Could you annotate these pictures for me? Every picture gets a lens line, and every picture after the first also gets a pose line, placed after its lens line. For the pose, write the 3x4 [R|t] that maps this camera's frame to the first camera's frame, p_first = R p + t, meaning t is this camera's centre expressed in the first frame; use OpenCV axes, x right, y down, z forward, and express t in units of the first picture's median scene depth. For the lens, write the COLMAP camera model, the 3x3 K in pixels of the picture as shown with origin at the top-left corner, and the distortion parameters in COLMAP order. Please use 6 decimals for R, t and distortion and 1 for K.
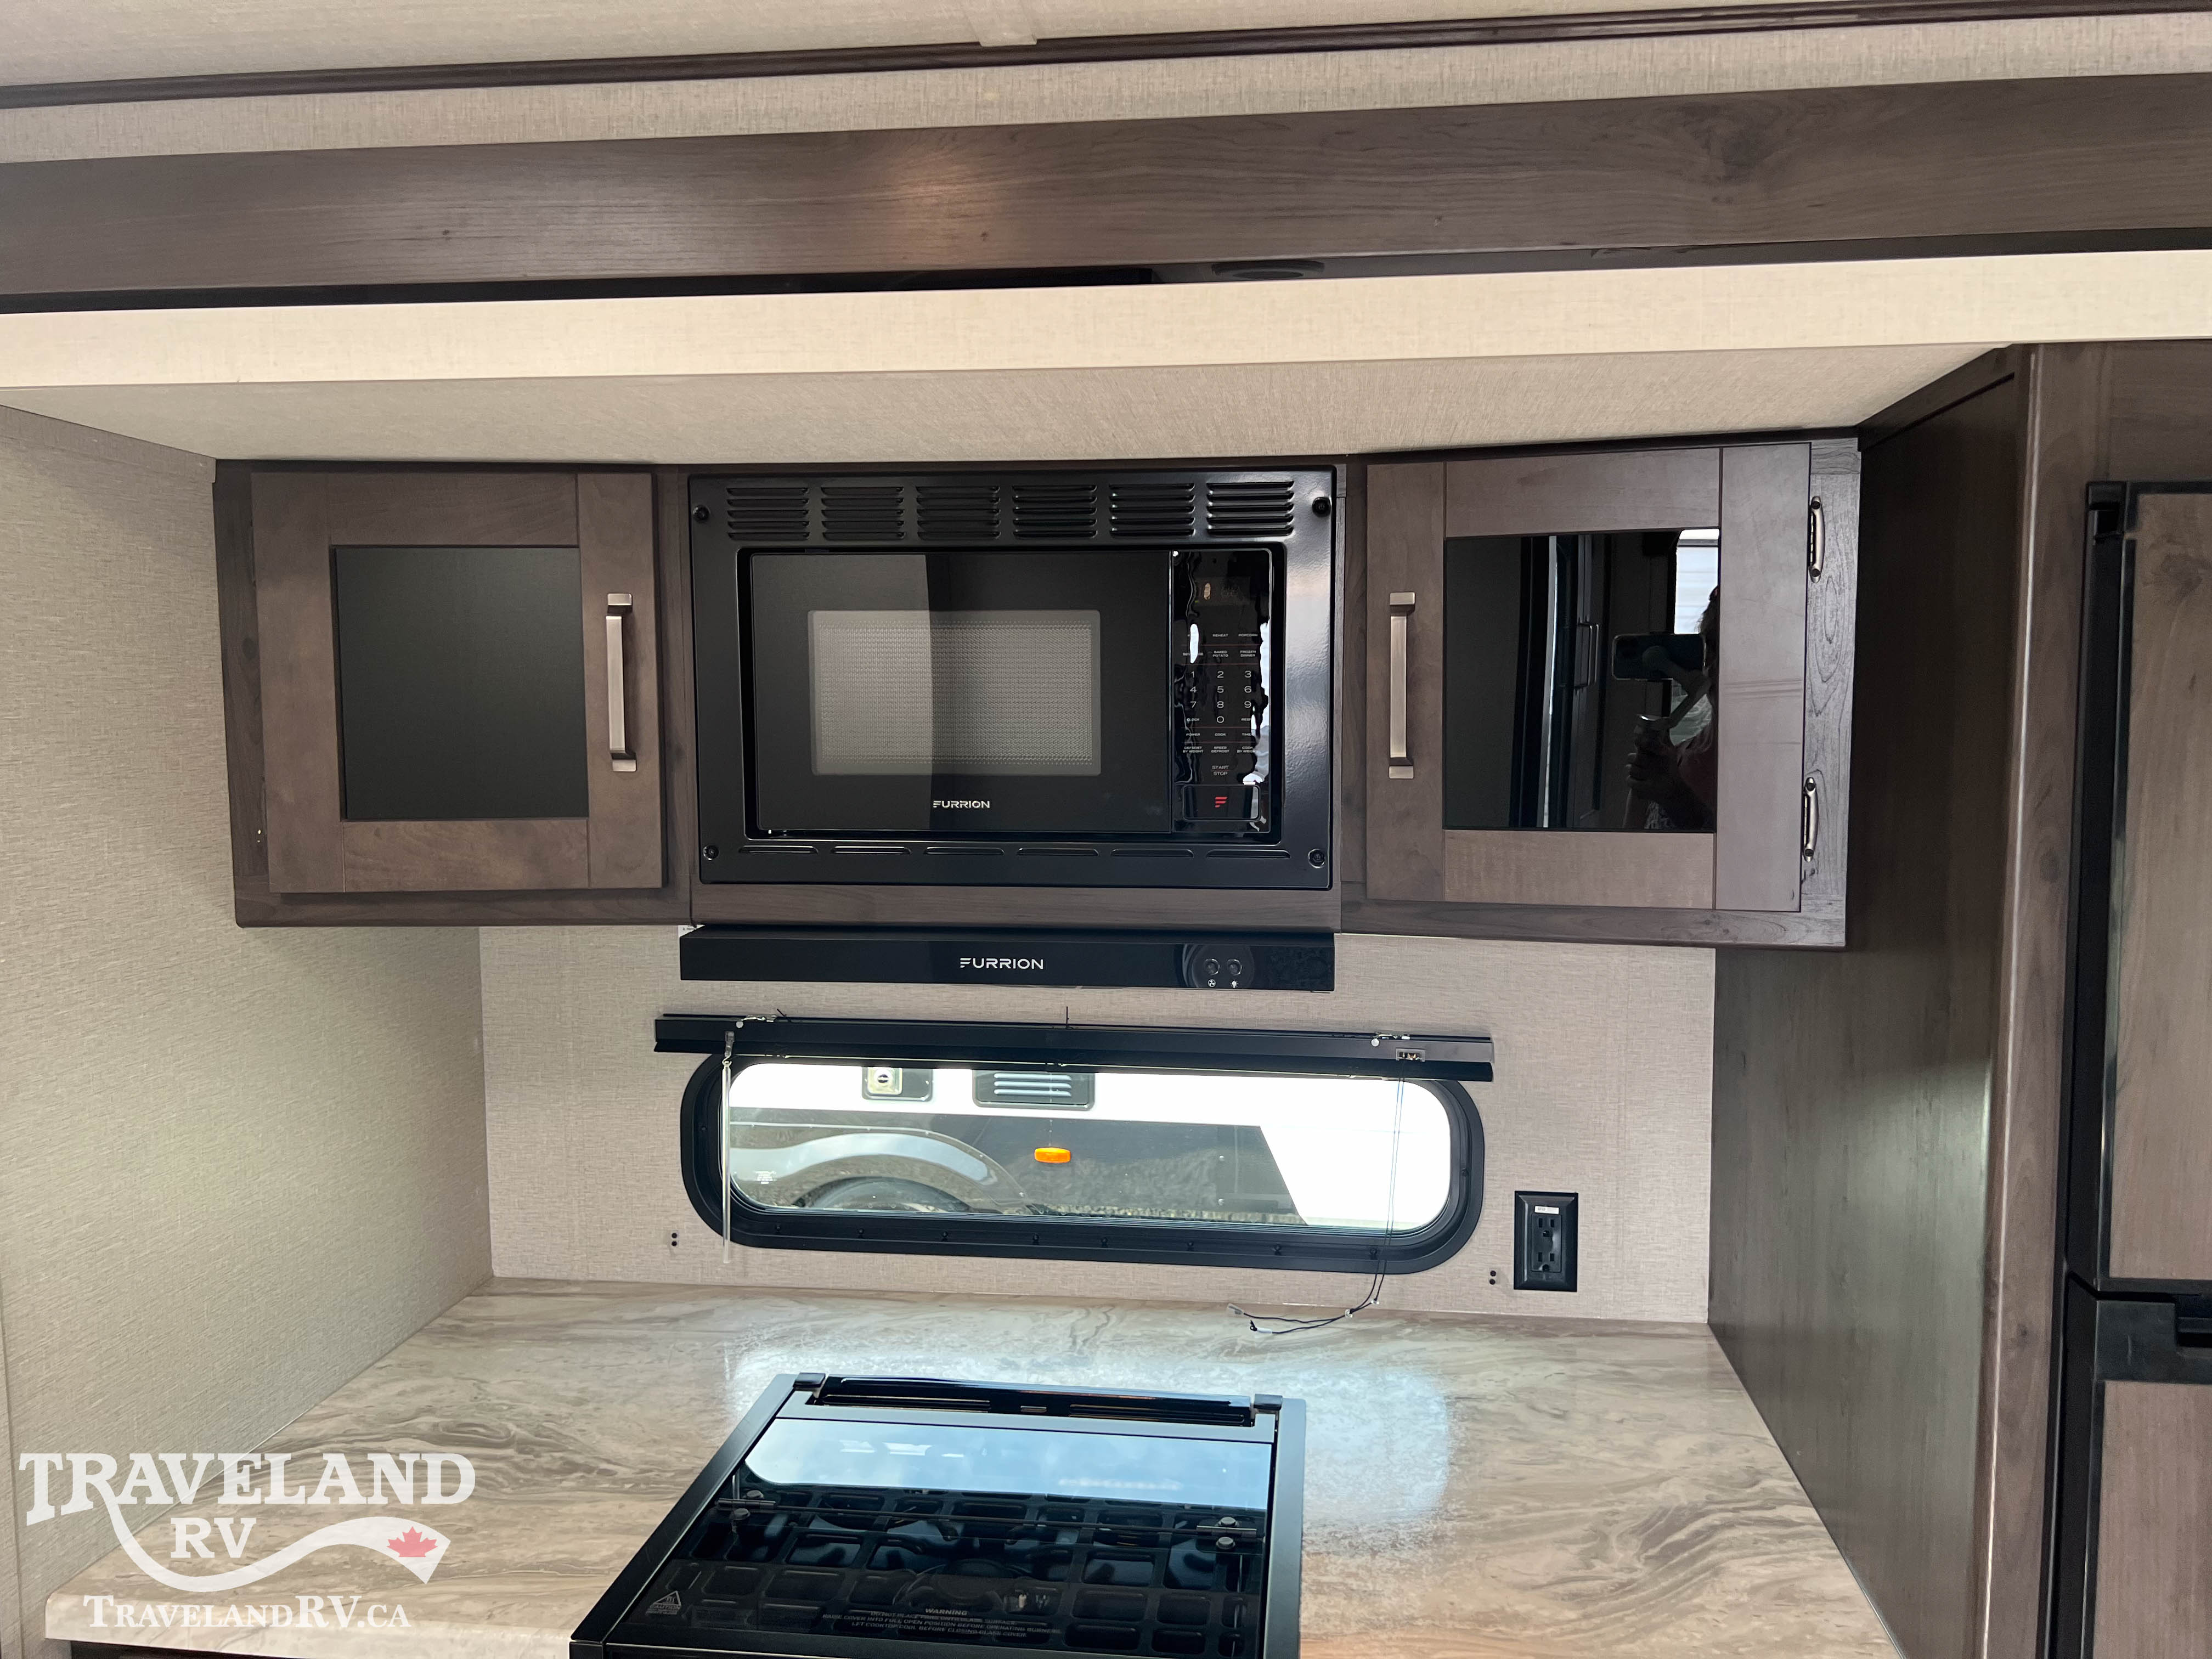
lens RADIAL K [[1656.9, 0, 1115.3], [0, 1656.9, 820.9], [0, 0, 1]] dist [0.047755, -0.056081]
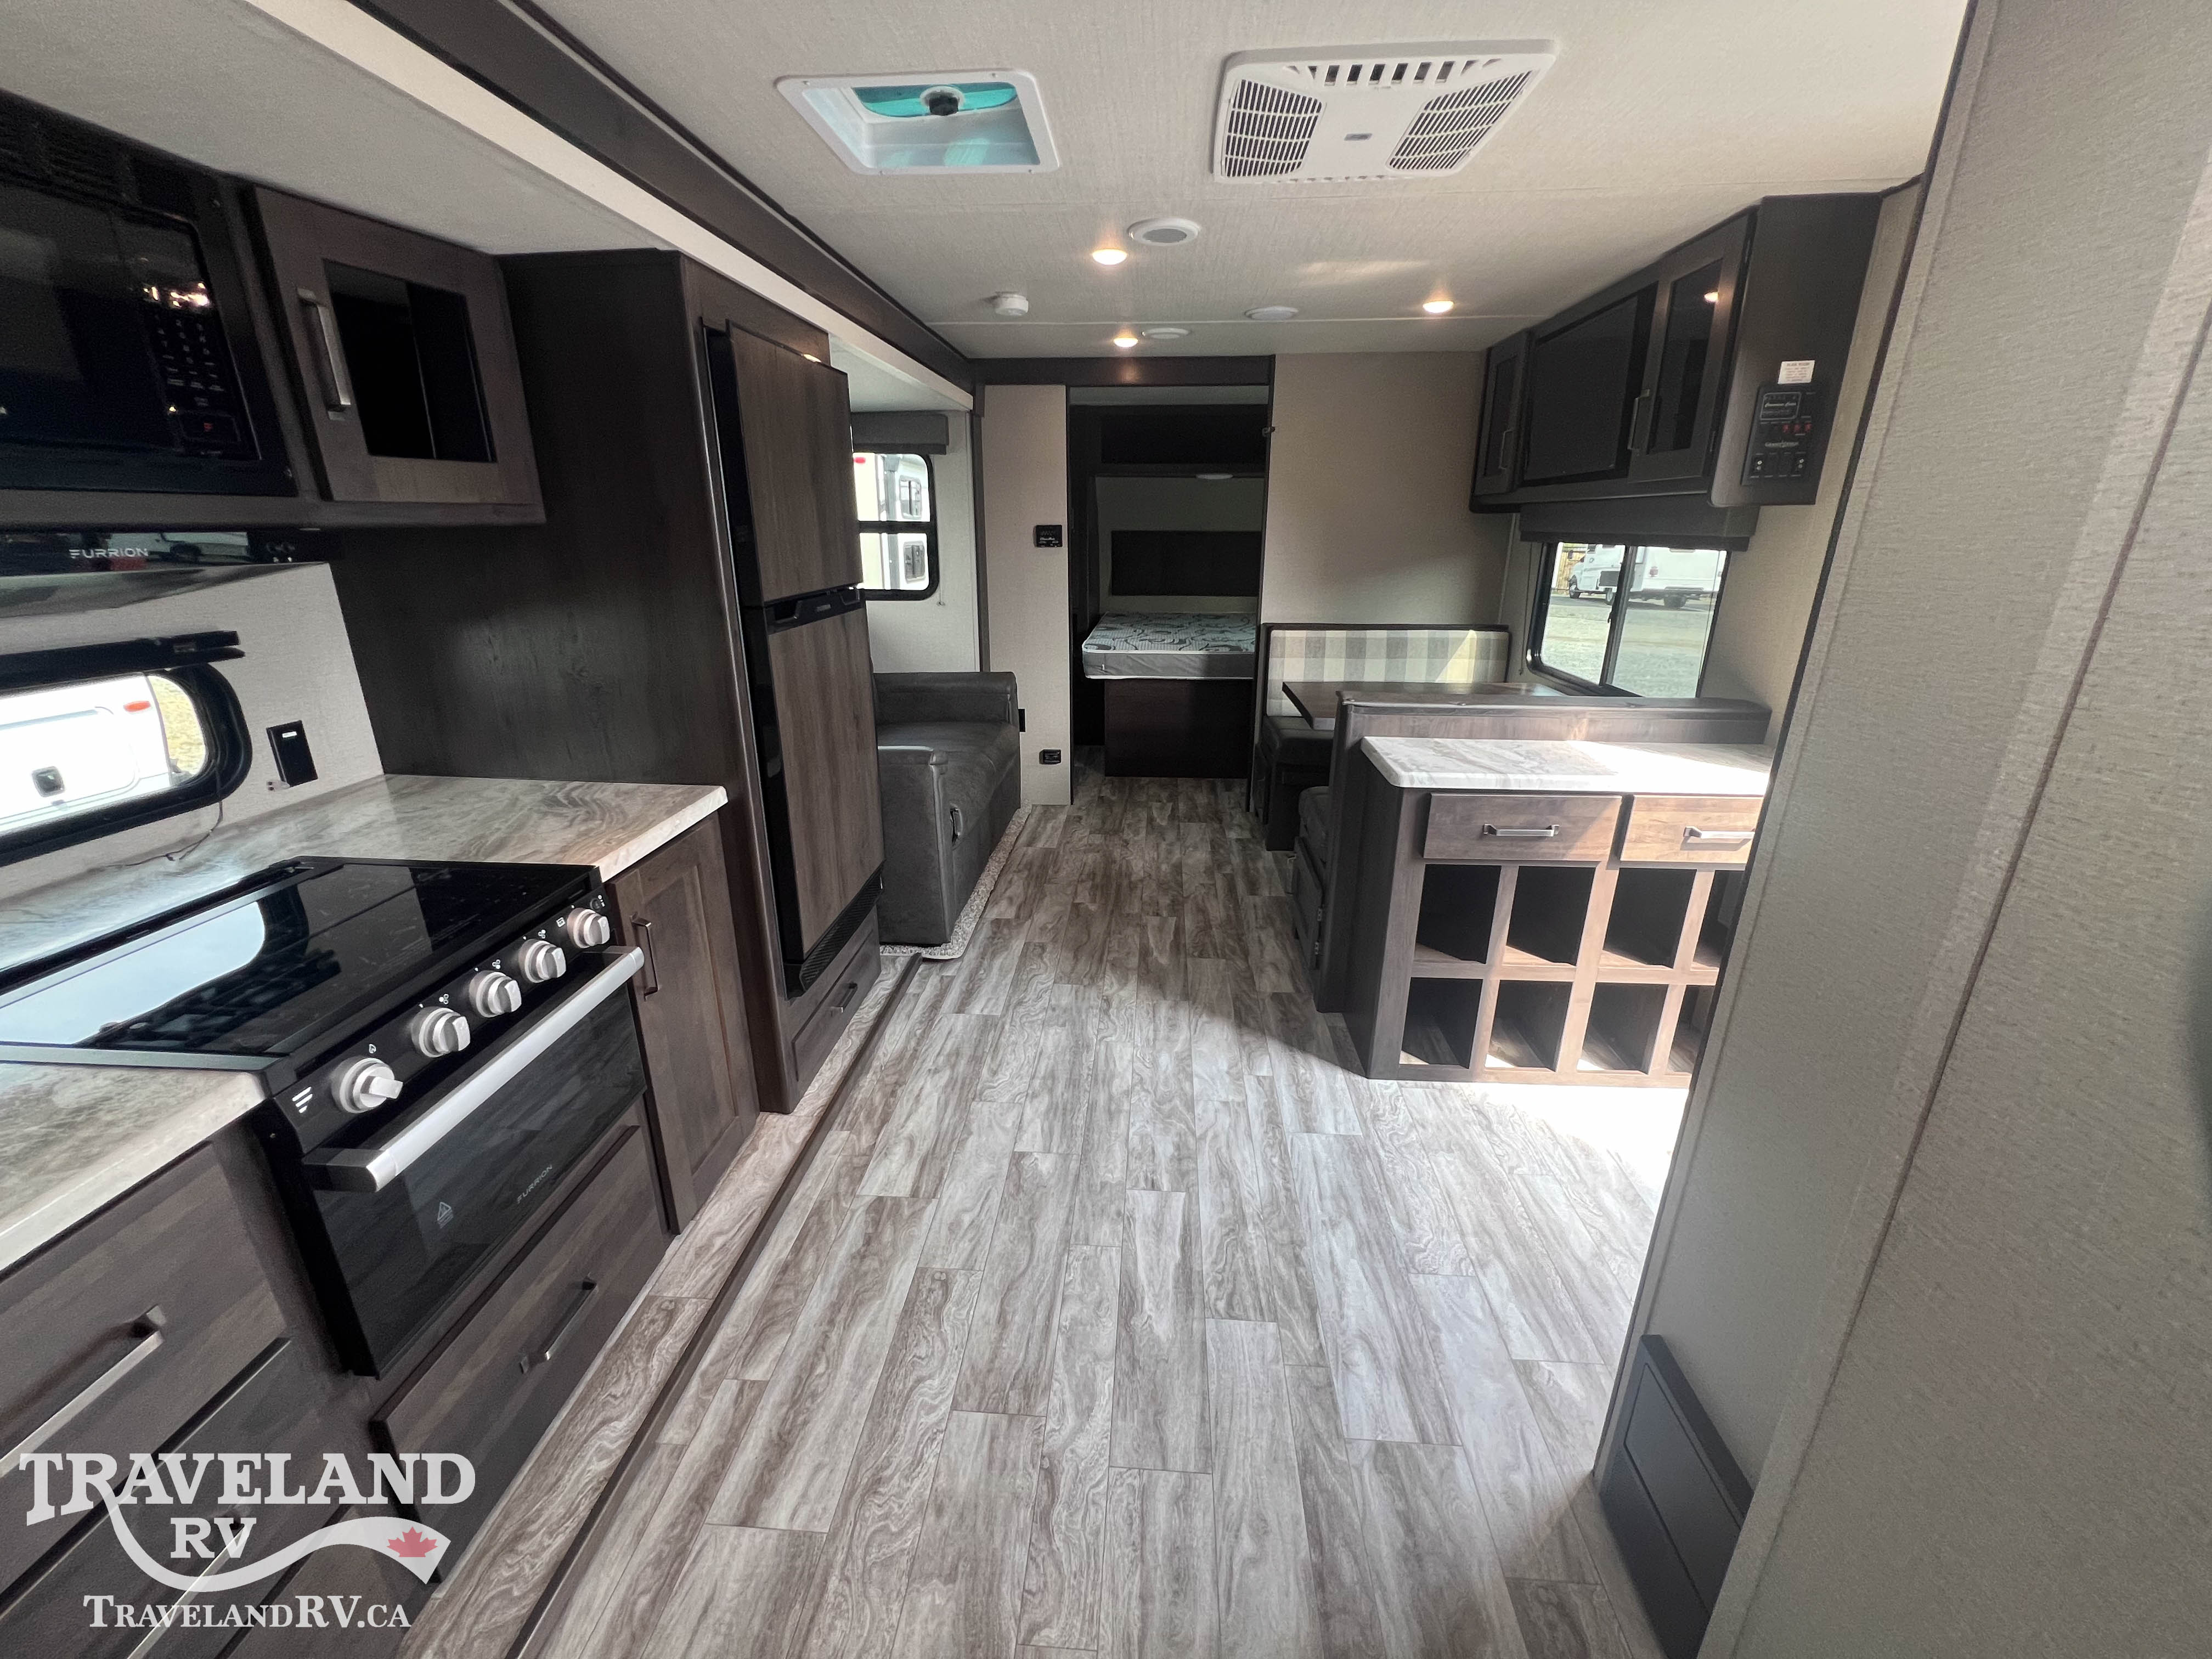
lens RADIAL K [[884.9, 0, 1100.3], [0, 884.9, 823.7], [0, 0, 1]] dist [-0.002291, 0.001047]
pose [[-0.055160, -0.323630, 0.944574, -0.671646], [0.075455, 0.941958, 0.327140, 0.098125], [-0.995622, 0.089318, -0.027539, 0.256381]]
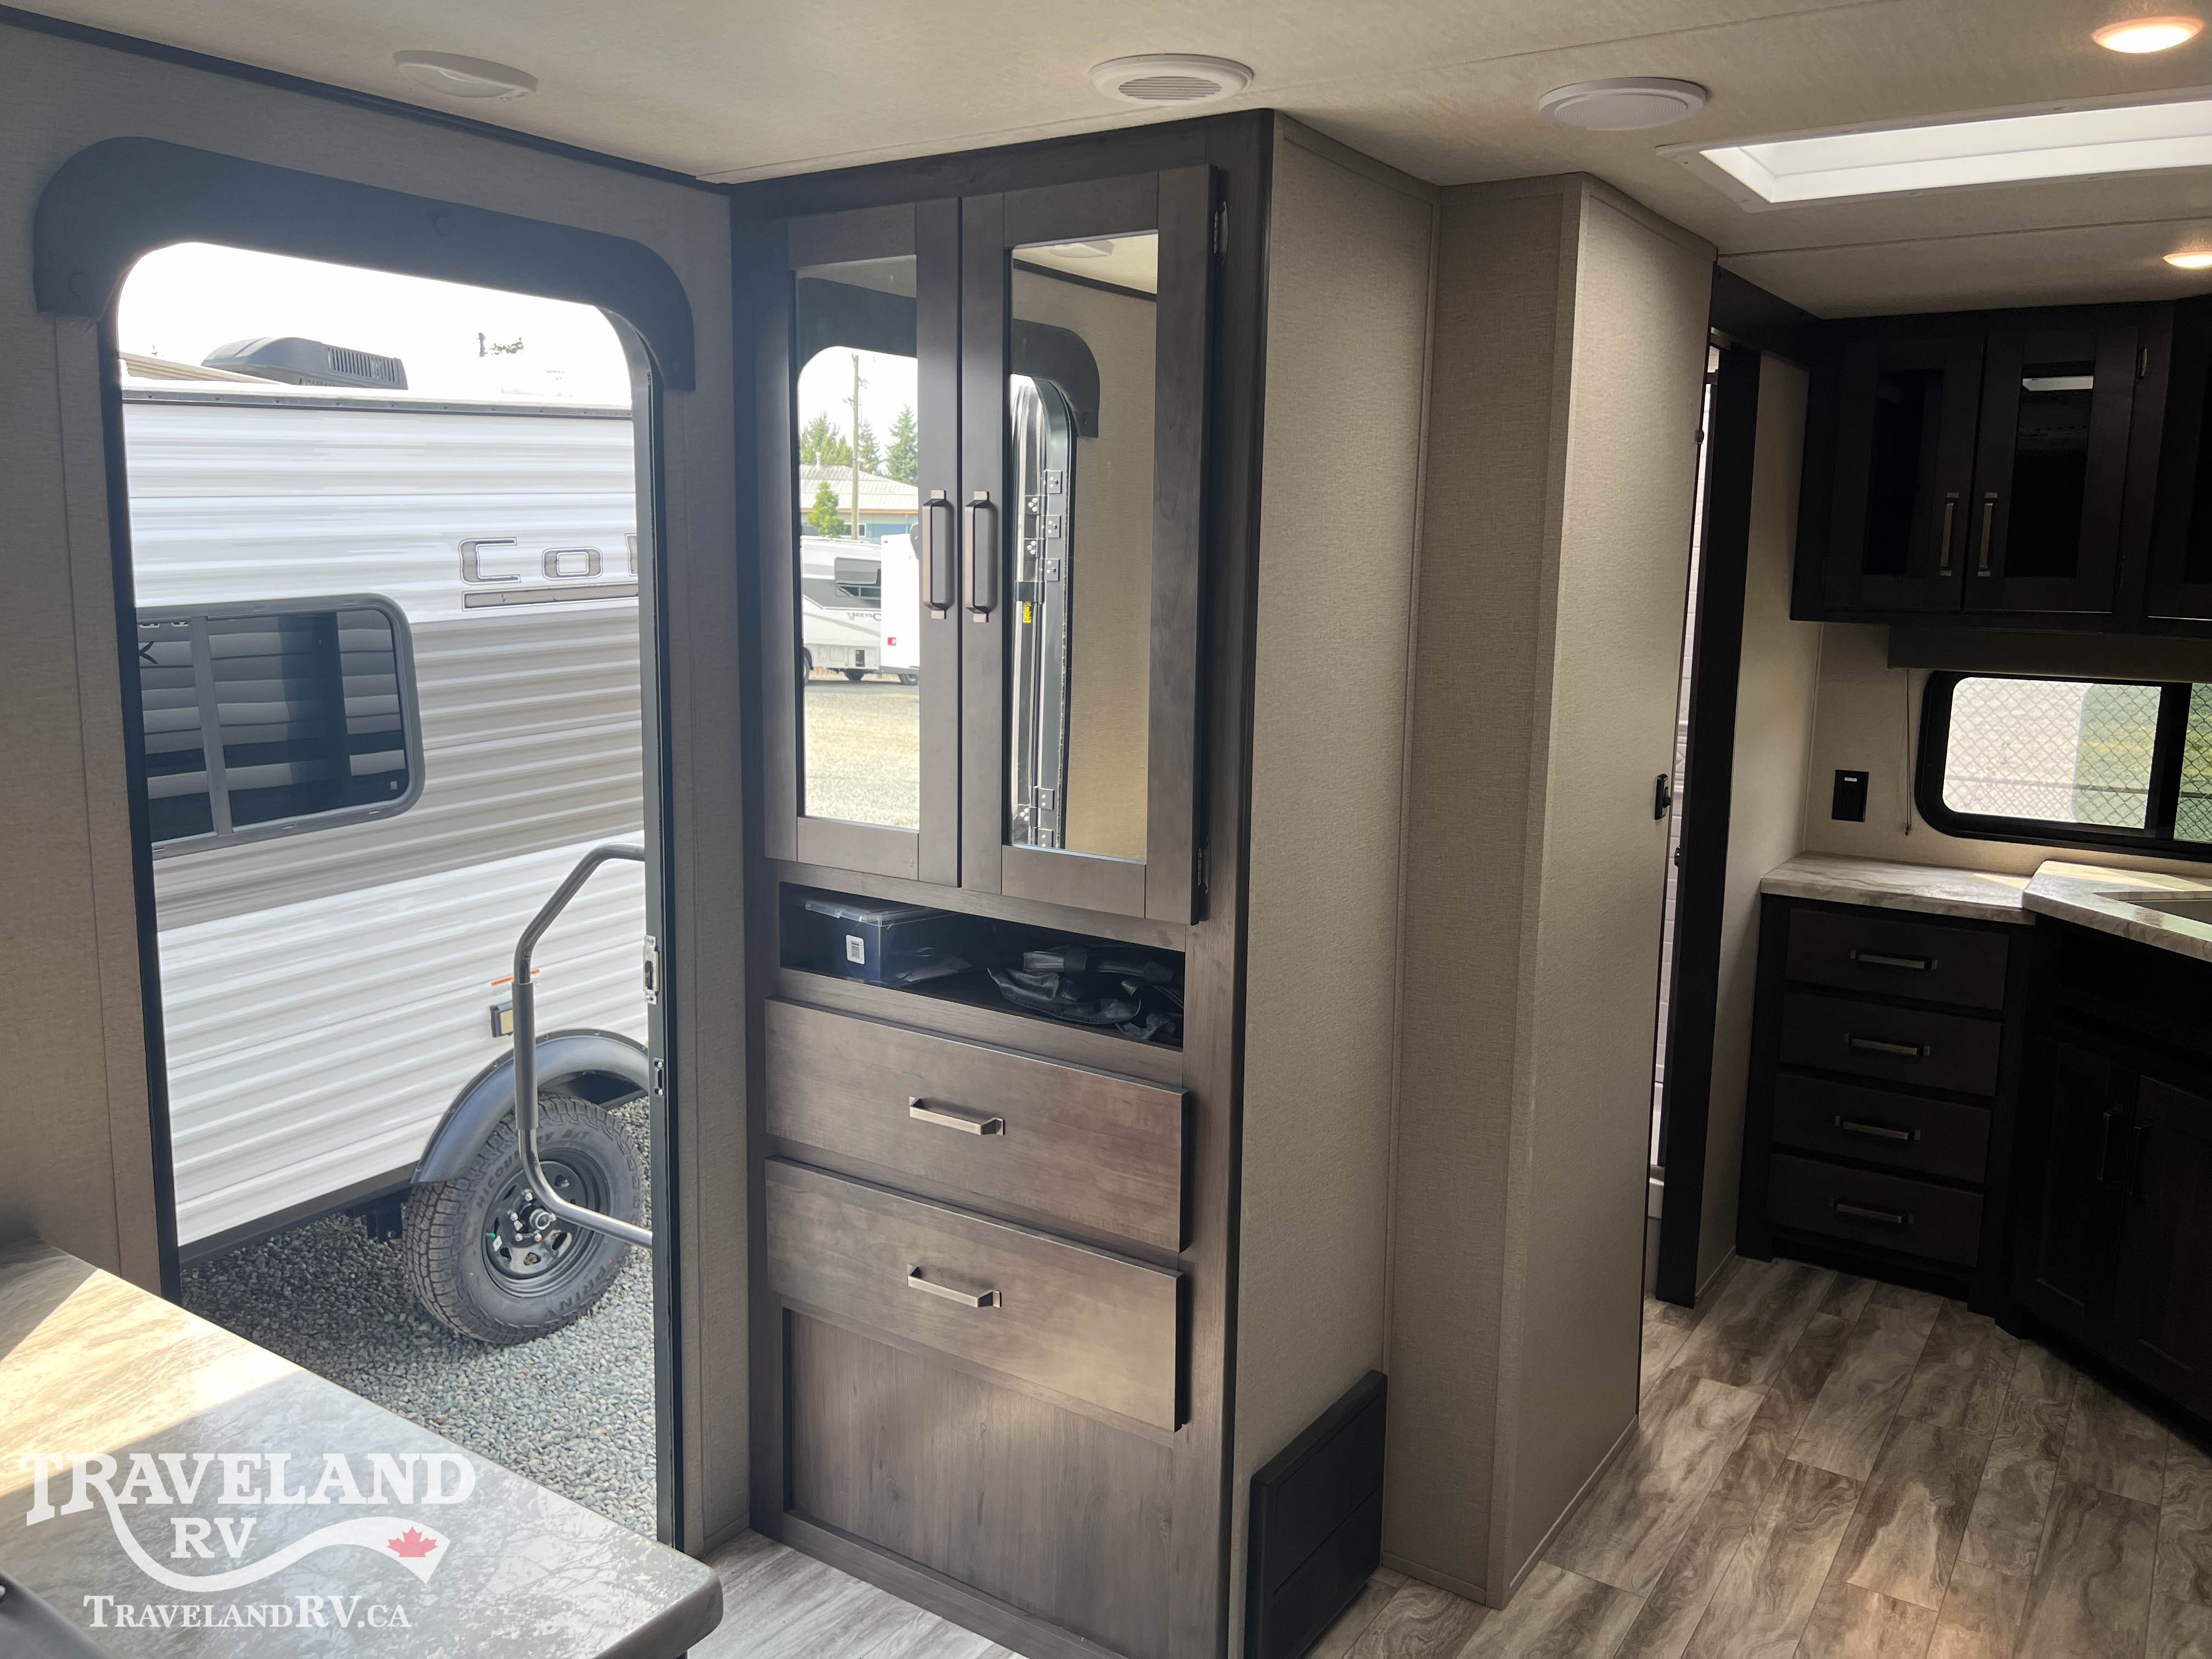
lens RADIAL K [[1656.9, 0, 1129.4], [0, 1656.9, 812.8], [0, 0, 1]] dist [0.047755, -0.056081]
pose [[-0.445676, 0.137675, -0.884544, 1.010432], [-0.083760, 0.977355, 0.194323, 0.028813], [0.891267, 0.160694, -0.424052, 0.155923]]
